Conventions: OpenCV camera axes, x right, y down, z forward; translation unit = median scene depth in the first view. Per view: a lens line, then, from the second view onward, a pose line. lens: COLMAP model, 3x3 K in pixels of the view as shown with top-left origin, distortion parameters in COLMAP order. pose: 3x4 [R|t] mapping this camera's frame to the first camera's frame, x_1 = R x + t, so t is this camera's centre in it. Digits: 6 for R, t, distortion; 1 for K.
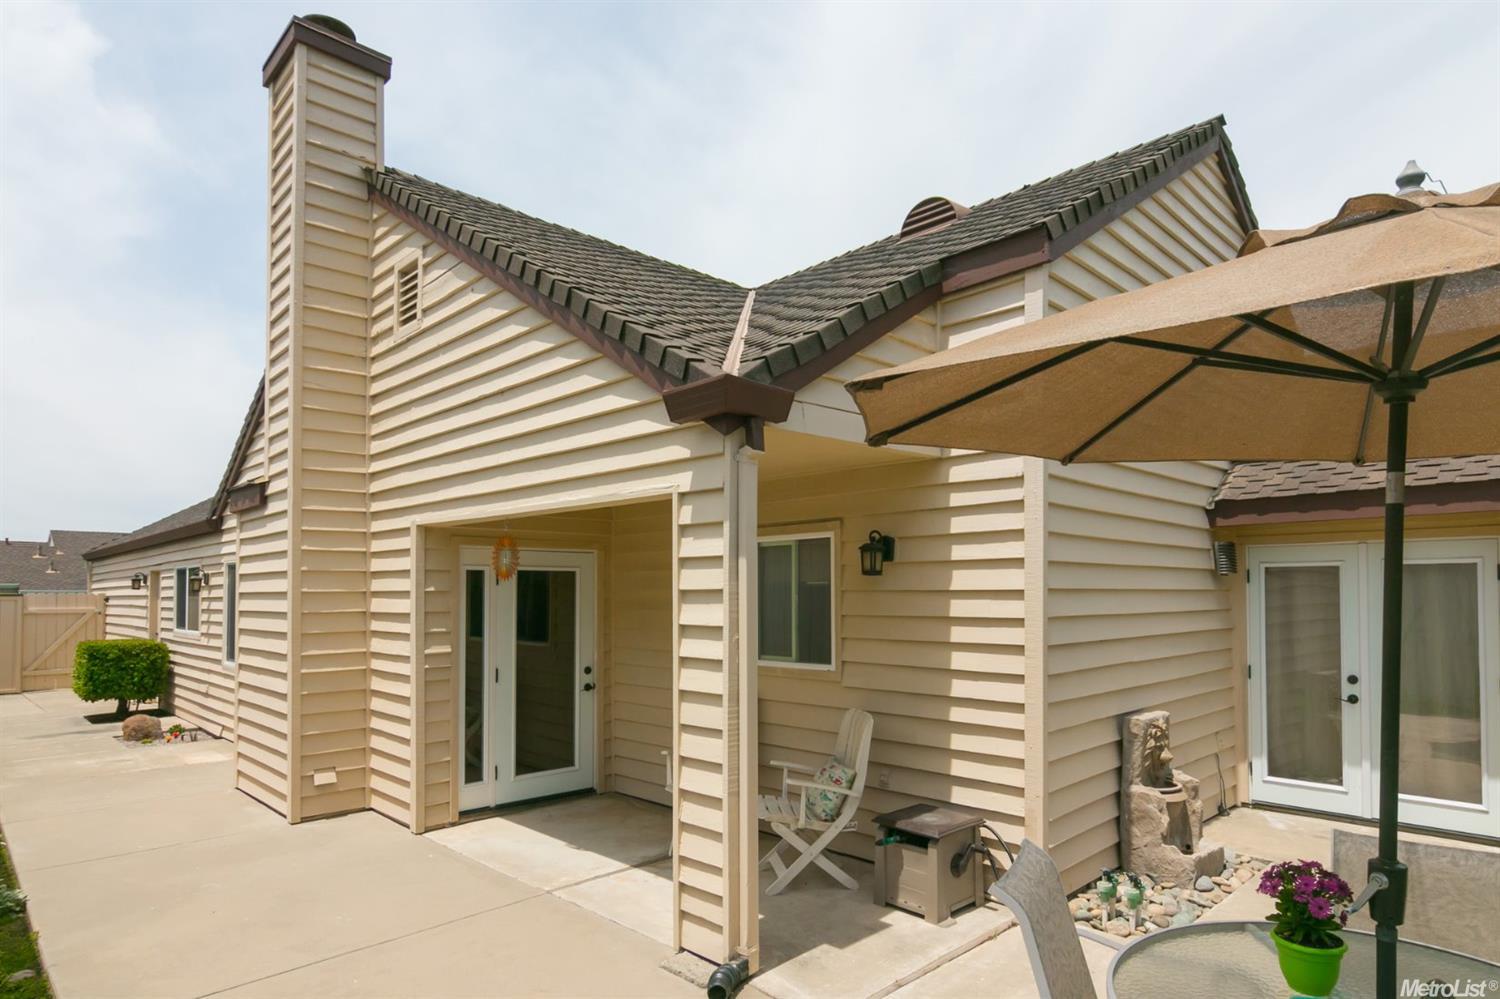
lens RADIAL K [[832.3, 0, 708.6], [0, 832.3, 569.7], [0, 0, 1]] dist [0.001296, -0.001178]
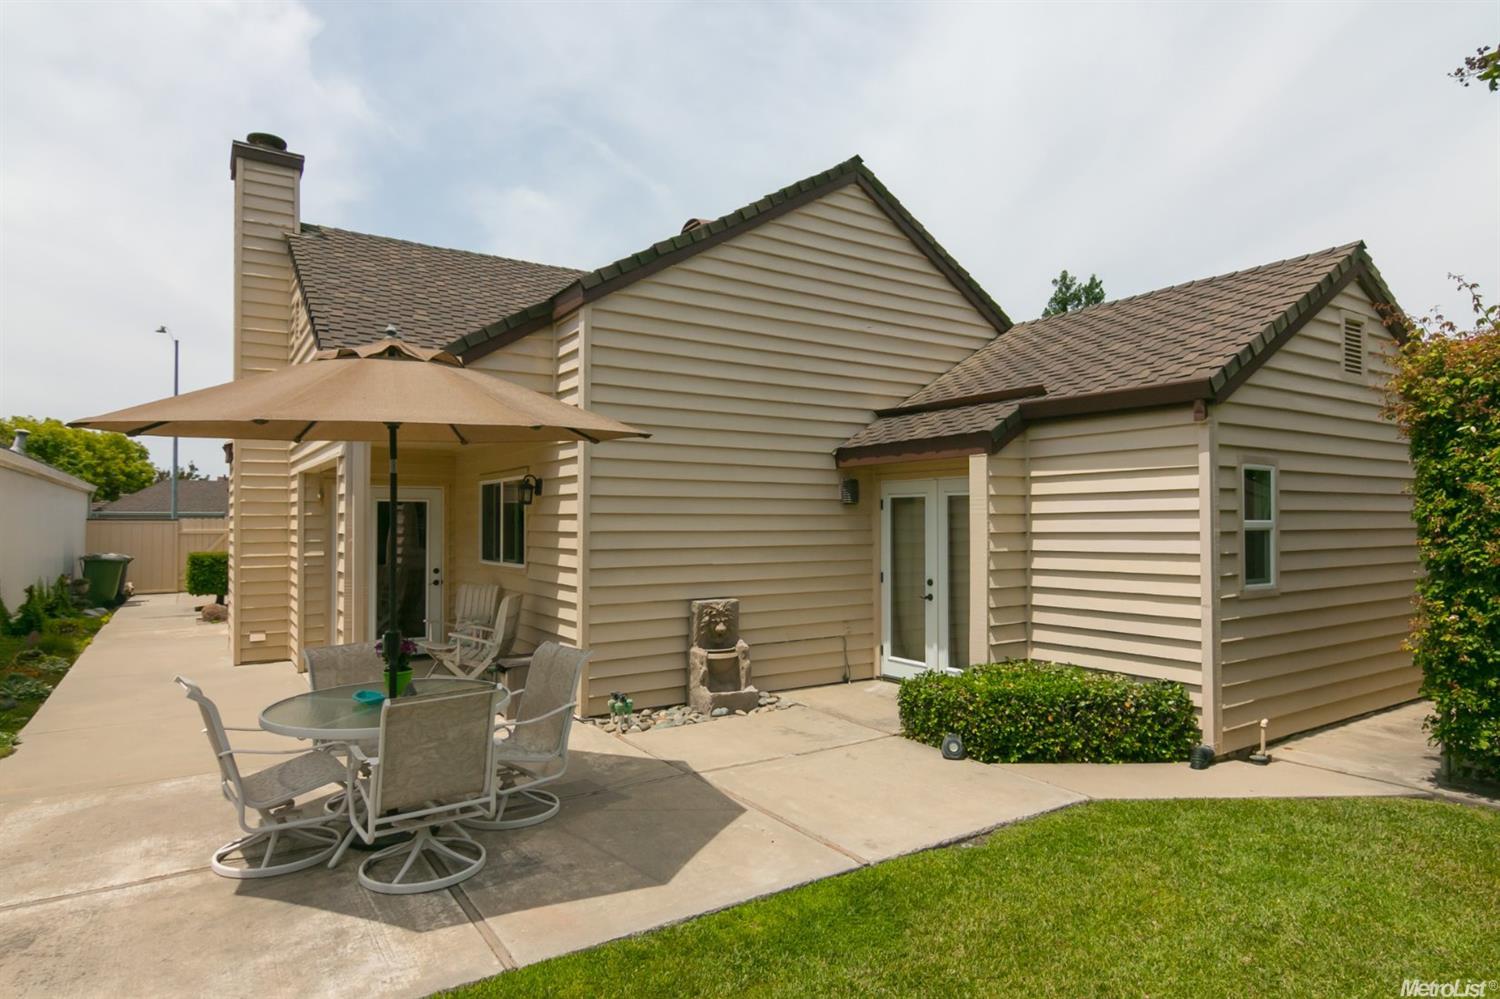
lens RADIAL K [[832.3, 0, 753.7], [0, 832.3, 508.4], [0, 0, 1]] dist [0.001296, -0.001178]
pose [[0.983815, -0.000936, -0.179183, 0.698300], [0.003007, 0.999932, 0.011285, -0.001651], [0.179160, -0.011641, 0.983751, -0.335546]]
